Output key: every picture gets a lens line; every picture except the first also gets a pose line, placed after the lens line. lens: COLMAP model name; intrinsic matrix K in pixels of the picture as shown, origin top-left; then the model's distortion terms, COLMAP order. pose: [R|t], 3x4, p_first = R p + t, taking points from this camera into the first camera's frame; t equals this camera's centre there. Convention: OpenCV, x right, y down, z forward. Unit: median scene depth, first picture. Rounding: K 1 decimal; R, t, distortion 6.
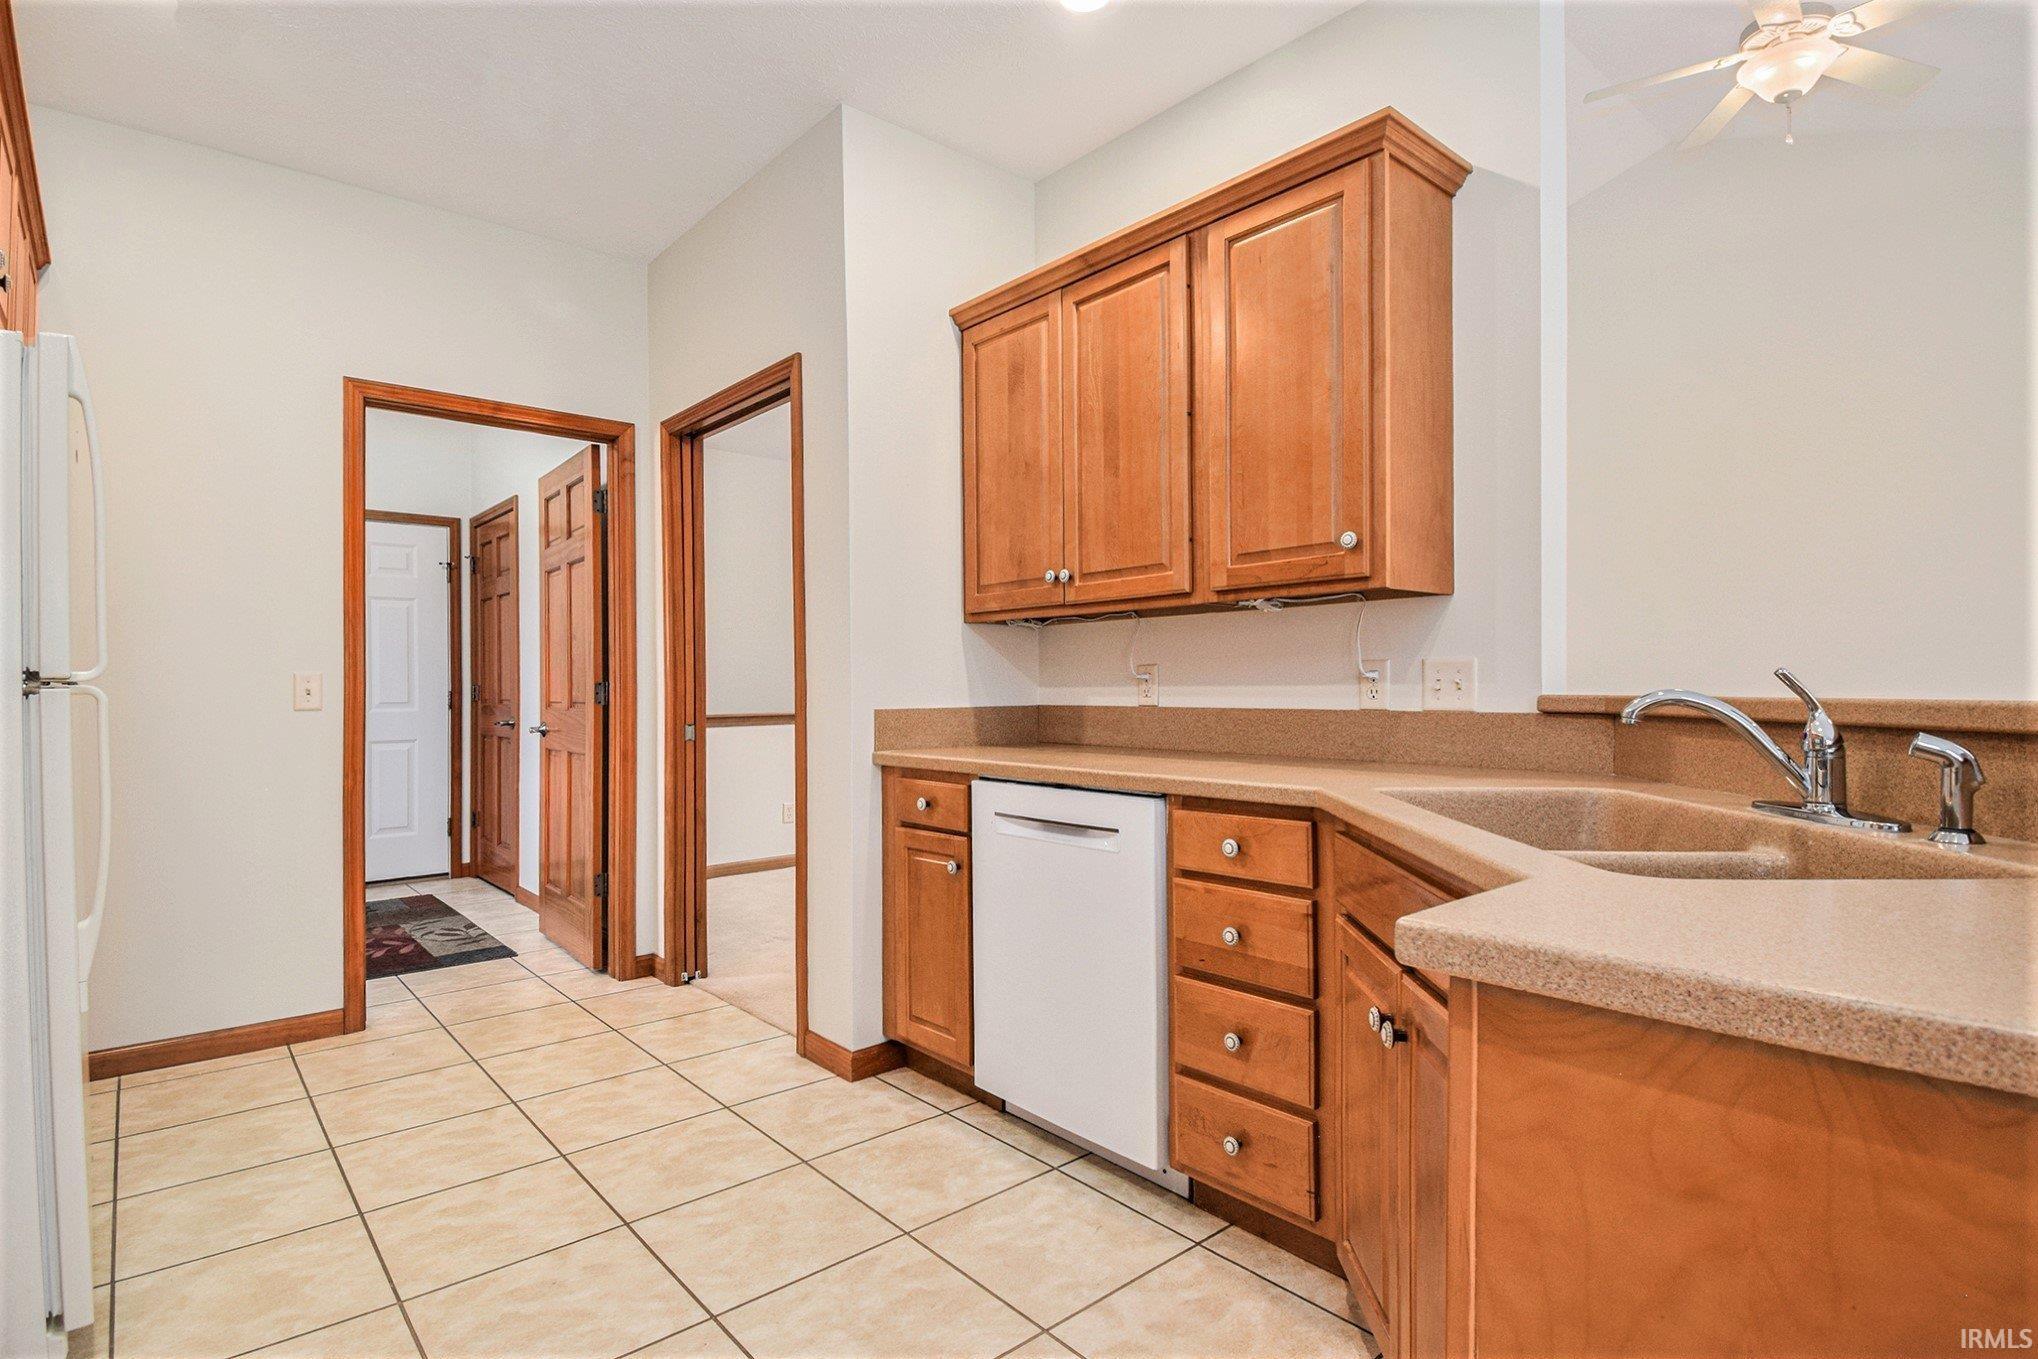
lens RADIAL K [[974.7, 0, 1013.7], [0, 974.7, 668.8], [0, 0, 1]] dist [0.027672, 0.000915]
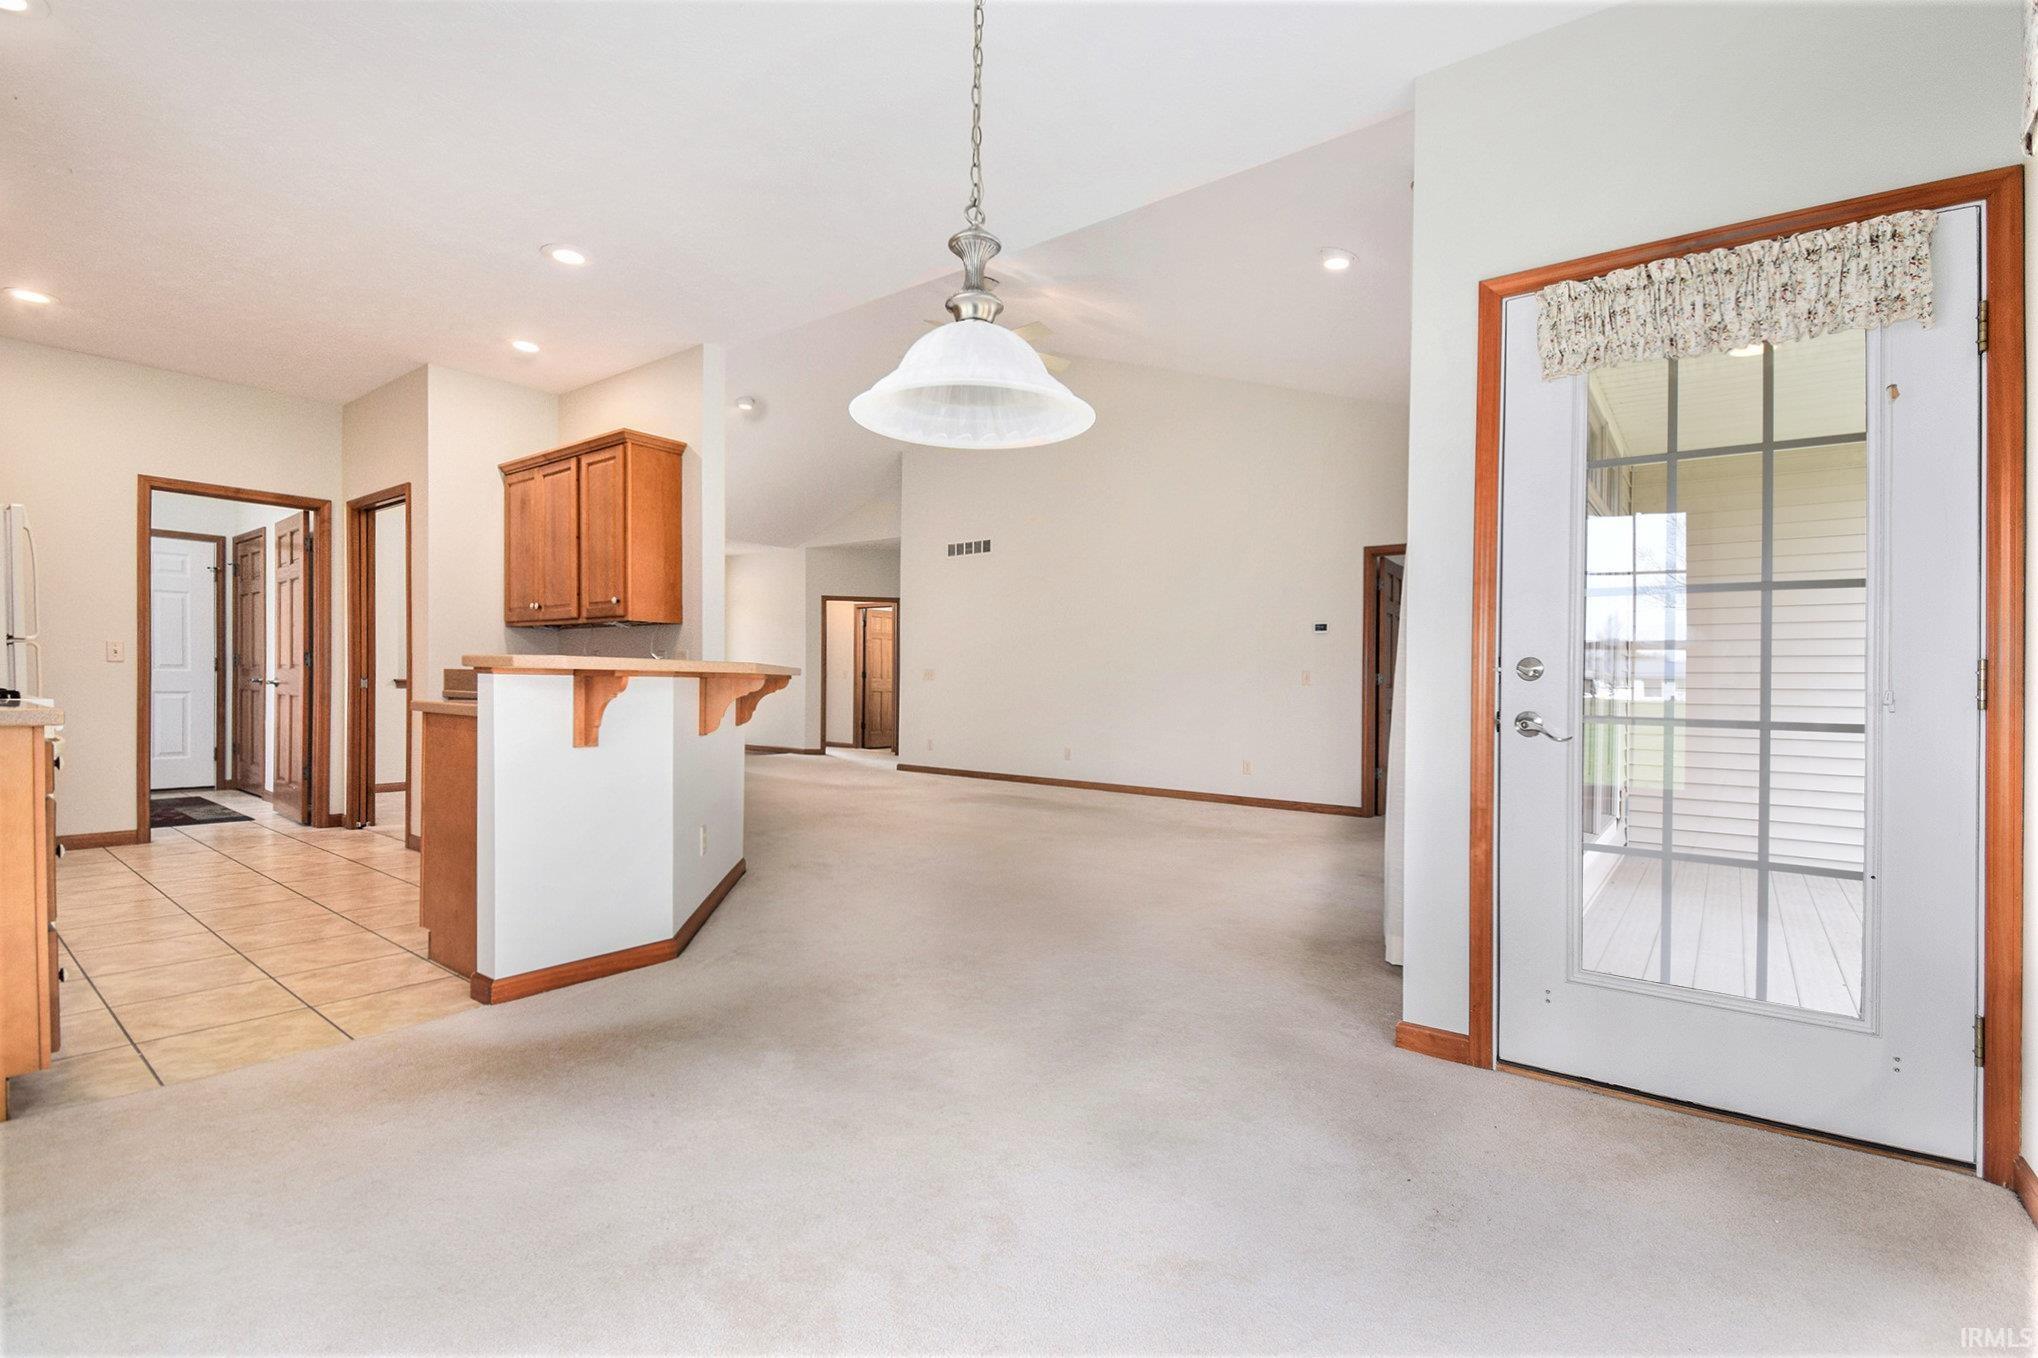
lens RADIAL K [[926.1, 0, 1025.0], [0, 926.1, 689.5], [0, 0, 1]] dist [0.005814, -0.002178]
pose [[0.984215, 0.025107, 0.175188, 0.506893], [-0.029699, 0.999279, 0.023639, 0.002381], [-0.174469, -0.028468, 0.984251, -0.776890]]
